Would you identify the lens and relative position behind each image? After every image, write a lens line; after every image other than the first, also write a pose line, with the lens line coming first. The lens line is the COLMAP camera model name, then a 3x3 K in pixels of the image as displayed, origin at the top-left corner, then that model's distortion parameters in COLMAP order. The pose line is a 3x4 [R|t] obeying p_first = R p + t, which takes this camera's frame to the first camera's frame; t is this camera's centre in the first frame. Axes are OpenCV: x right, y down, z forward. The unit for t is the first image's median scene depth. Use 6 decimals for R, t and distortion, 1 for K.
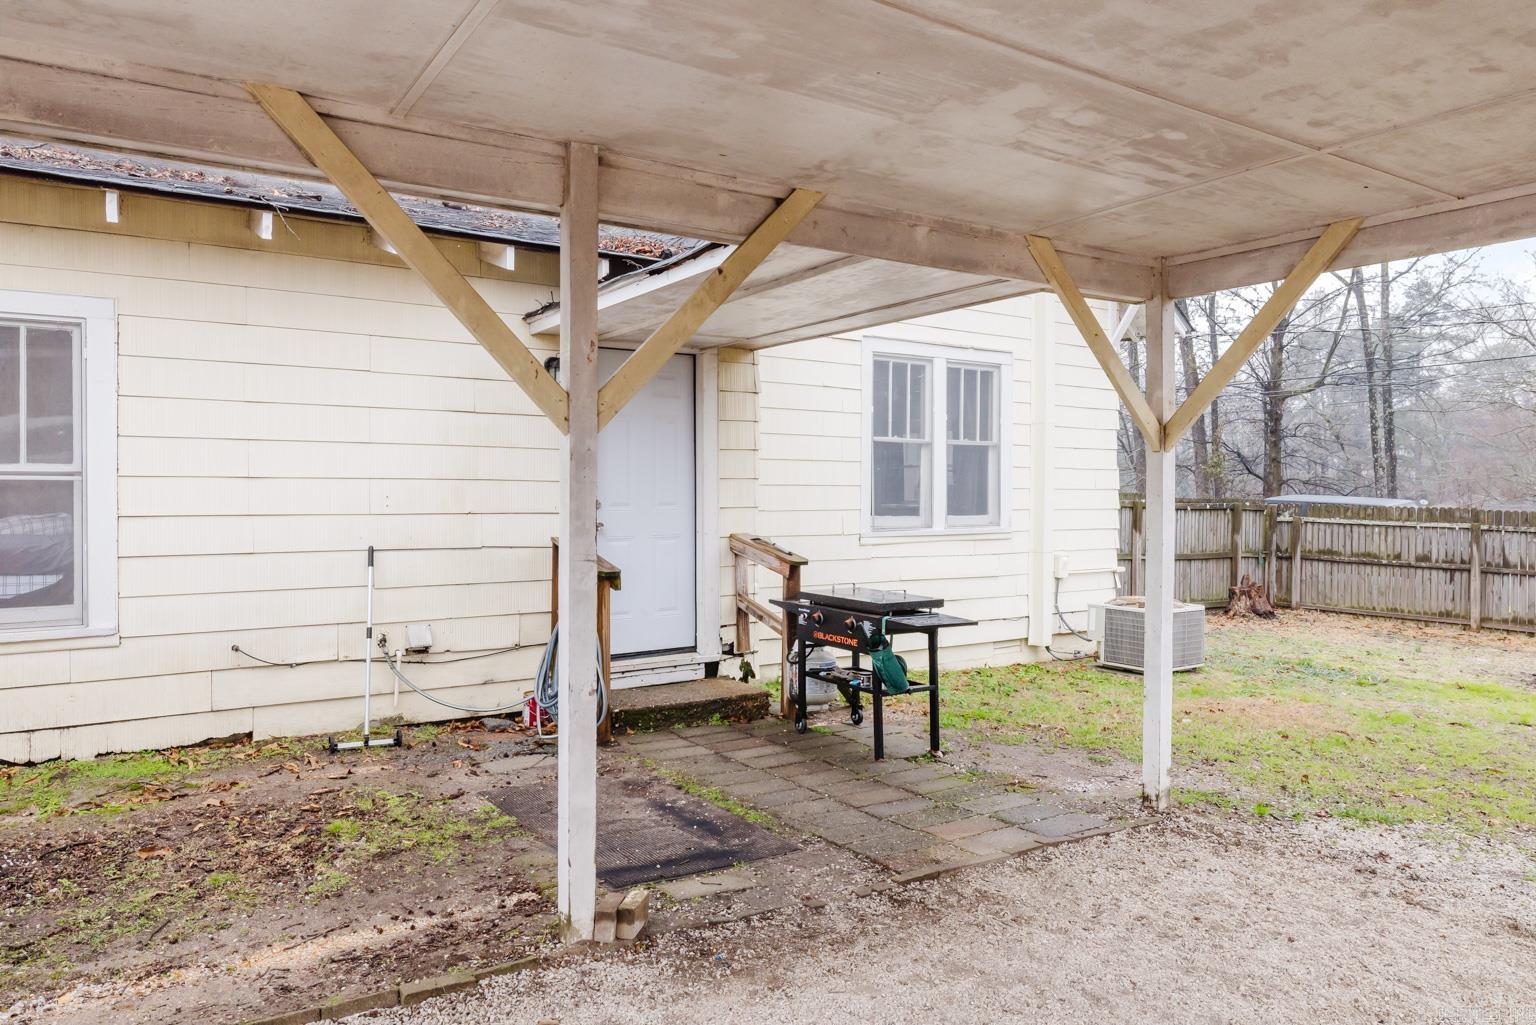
lens RADIAL K [[1007.4, 0, 764.9], [0, 1007.4, 506.3], [0, 0, 1]] dist [-0.001497, -0.001878]
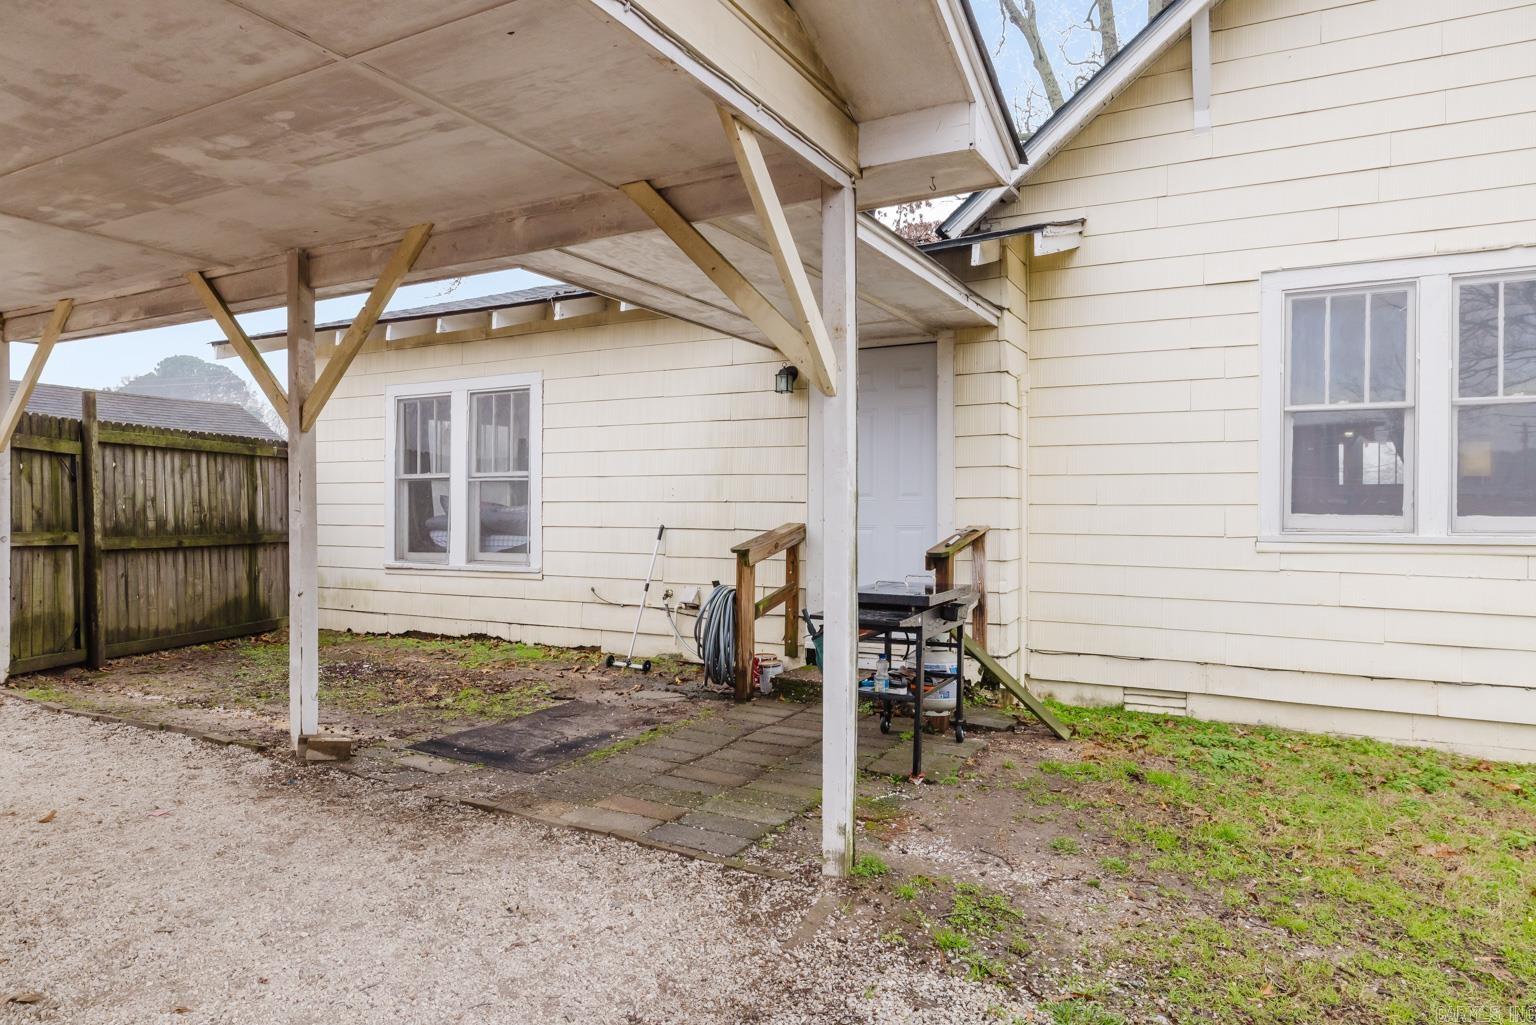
lens RADIAL K [[957.6, 0, 769.1], [0, 957.6, 514.4], [0, 0, 1]] dist [-0.002201, -0.000695]
pose [[0.475900, 0.001033, -0.879499, 0.872339], [-0.015654, 0.999851, -0.007297, 0.034612], [0.879360, 0.017240, 0.475845, 0.544240]]
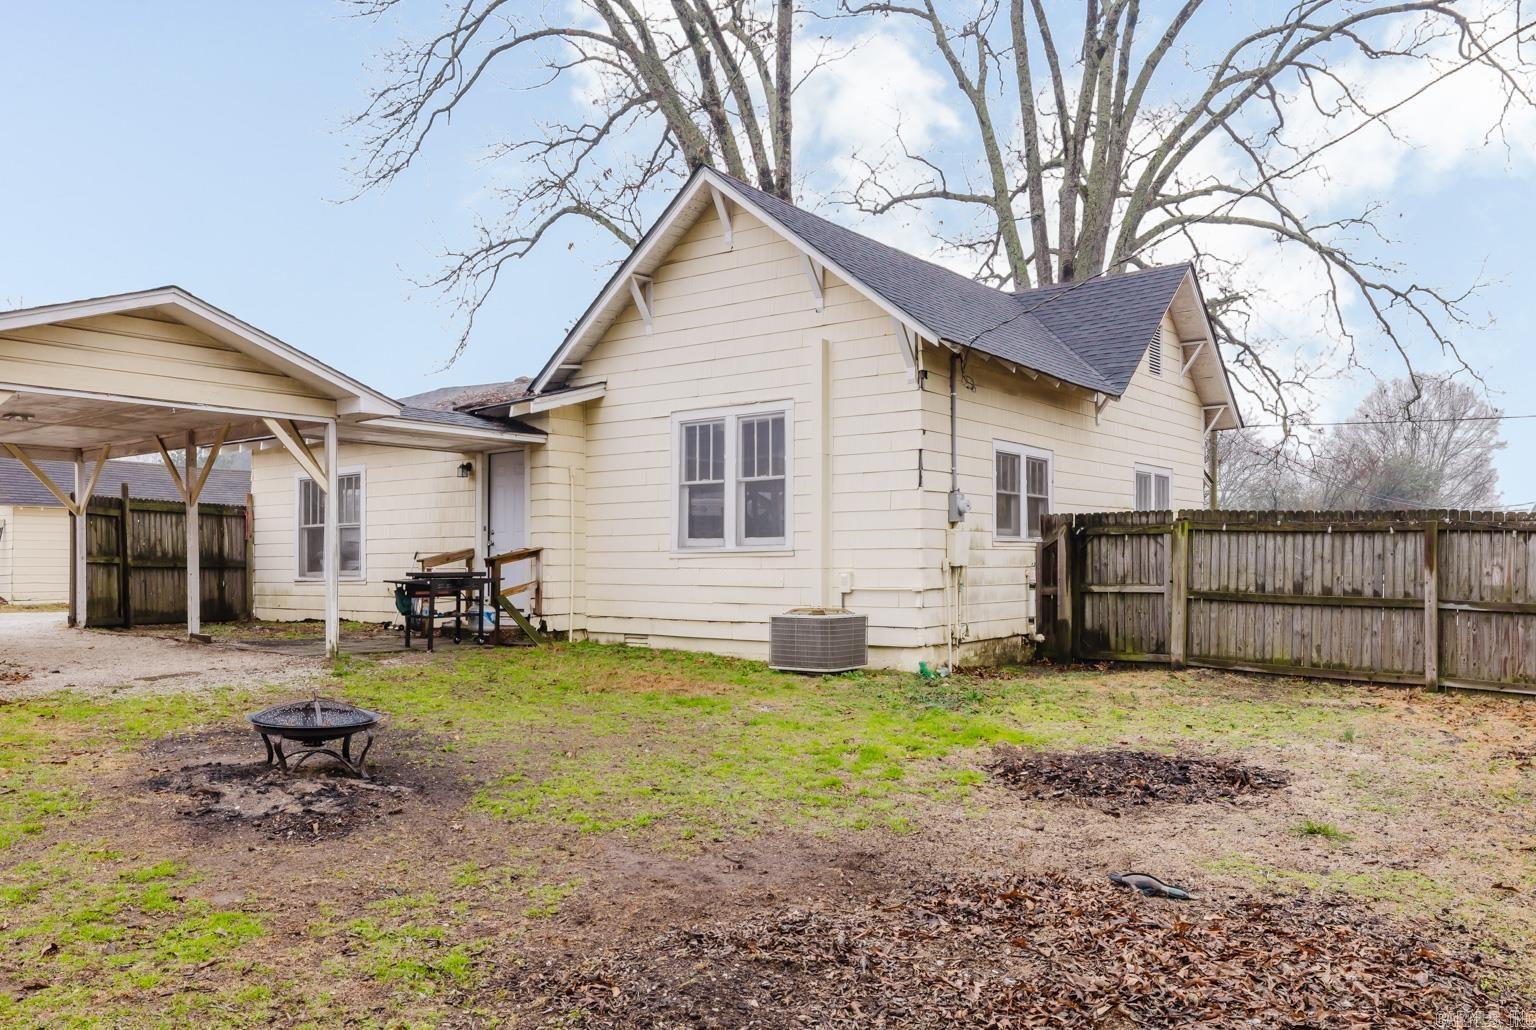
lens RADIAL K [[1074.5, 0, 731.0], [0, 1074.5, 574.9], [0, 0, 1]] dist [-0.006914, 0.000593]
pose [[0.339563, 0.002270, -0.940580, 2.494058], [-0.010058, 0.999949, -0.001218, 0.100532], [0.940529, 0.009874, 0.339569, 0.896921]]
